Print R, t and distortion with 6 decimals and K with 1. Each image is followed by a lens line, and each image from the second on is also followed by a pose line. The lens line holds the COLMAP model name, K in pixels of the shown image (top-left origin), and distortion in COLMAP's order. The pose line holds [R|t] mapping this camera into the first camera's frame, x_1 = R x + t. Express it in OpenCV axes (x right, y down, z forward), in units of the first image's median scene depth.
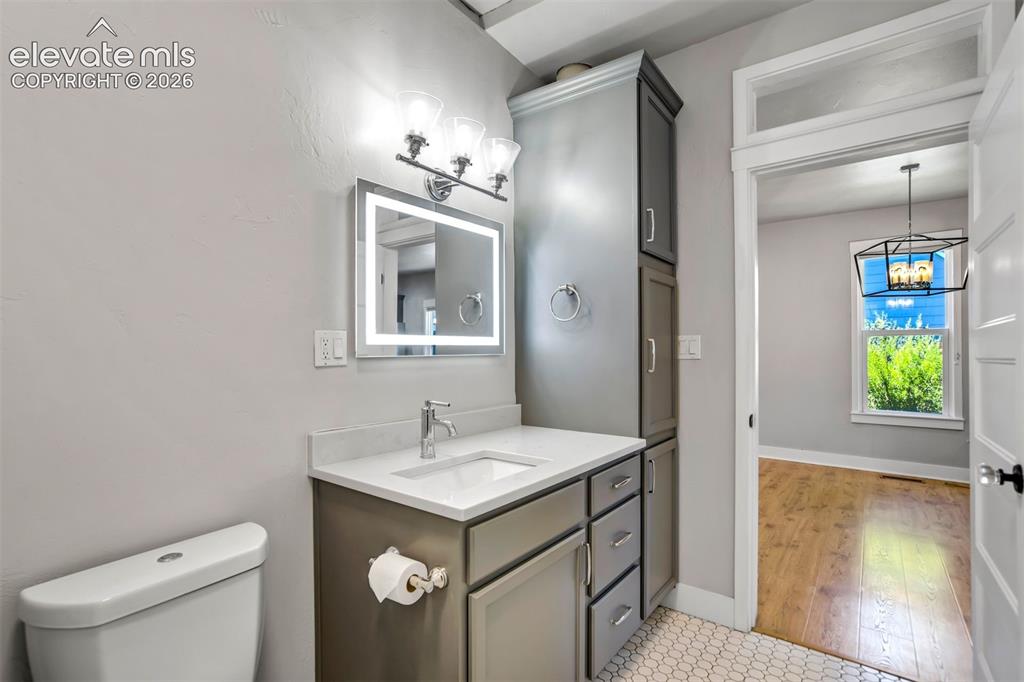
lens RADIAL K [[480.2, 0, 506.6], [0, 480.2, 345.5], [0, 0, 1]] dist [-0.042897, 0.024014]
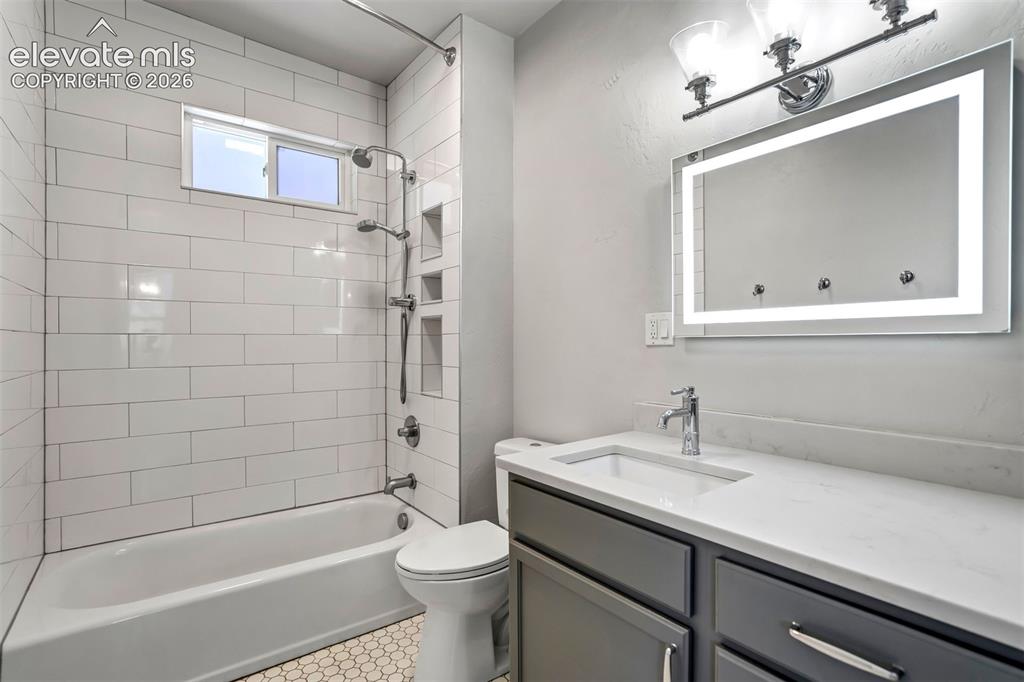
lens RADIAL K [[480.2, 0, 506.6], [0, 480.2, 345.5], [0, 0, 1]] dist [-0.042897, 0.024014]
pose [[-0.256077, 0.011345, -0.966590, 0.769328], [0.011557, 0.999896, 0.008674, 0.029388], [0.966587, -0.008949, -0.256182, 0.929225]]
